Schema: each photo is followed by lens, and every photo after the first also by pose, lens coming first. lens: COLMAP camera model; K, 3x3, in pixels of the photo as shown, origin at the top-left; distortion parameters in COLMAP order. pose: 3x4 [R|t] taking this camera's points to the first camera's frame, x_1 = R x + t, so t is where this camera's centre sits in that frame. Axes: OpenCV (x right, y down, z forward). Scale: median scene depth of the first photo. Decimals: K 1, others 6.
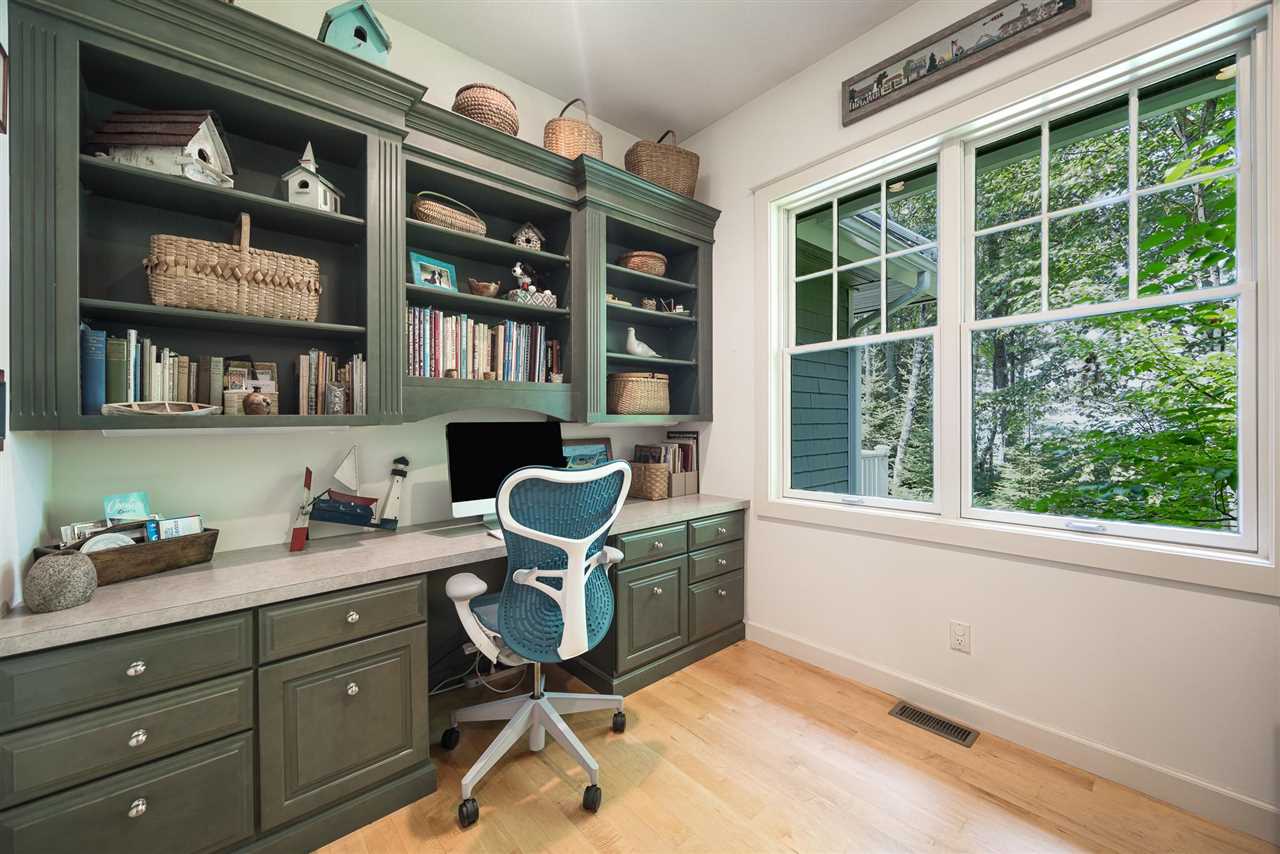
lens RADIAL K [[492.2, 0, 638.2], [0, 492.2, 422.9], [0, 0, 1]] dist [0.002088, -0.000084]
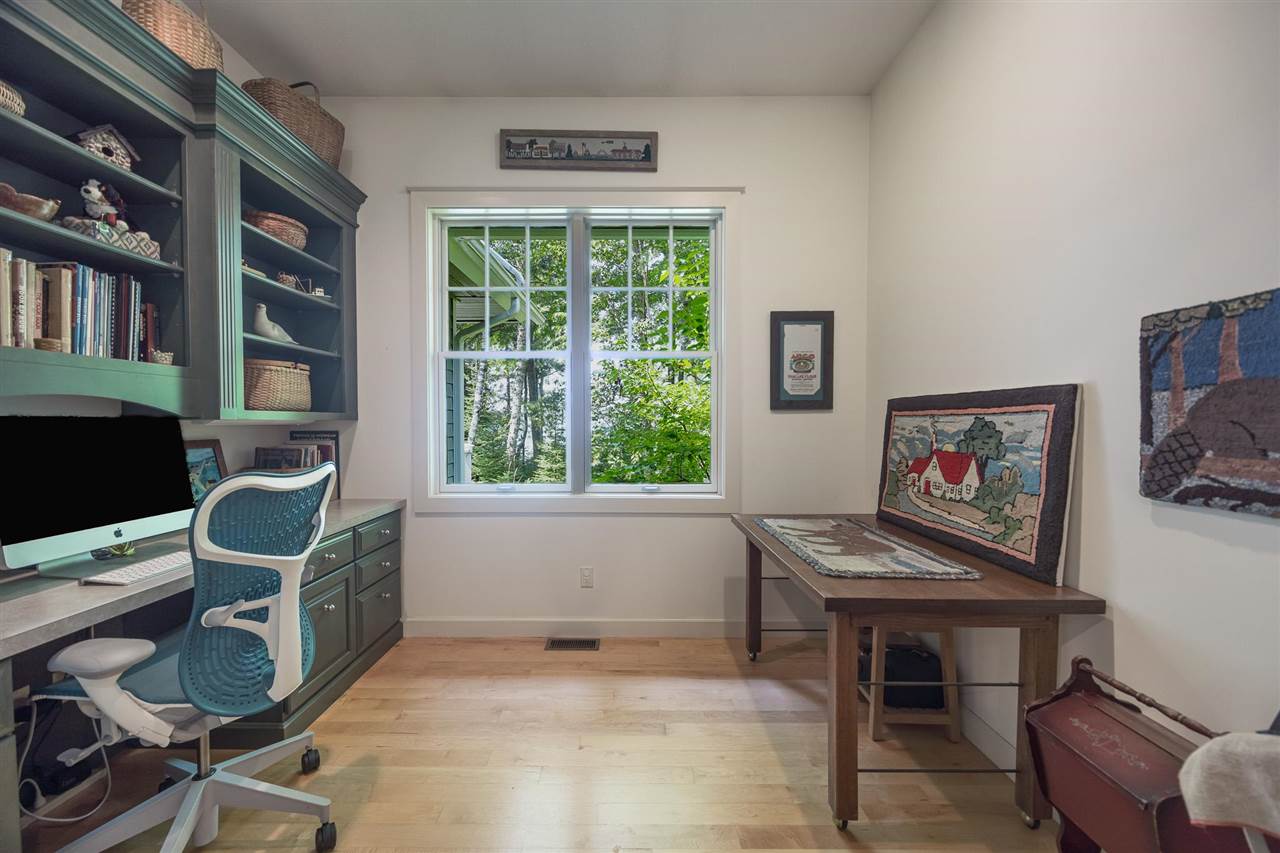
lens RADIAL K [[492.2, 0, 628.9], [0, 492.2, 431.8], [0, 0, 1]] dist [0.002088, -0.000084]
pose [[0.656690, -0.003471, 0.754153, -0.265059], [-0.009759, 0.999867, 0.013099, 0.001989], [-0.754097, -0.015961, 0.656569, 0.000911]]
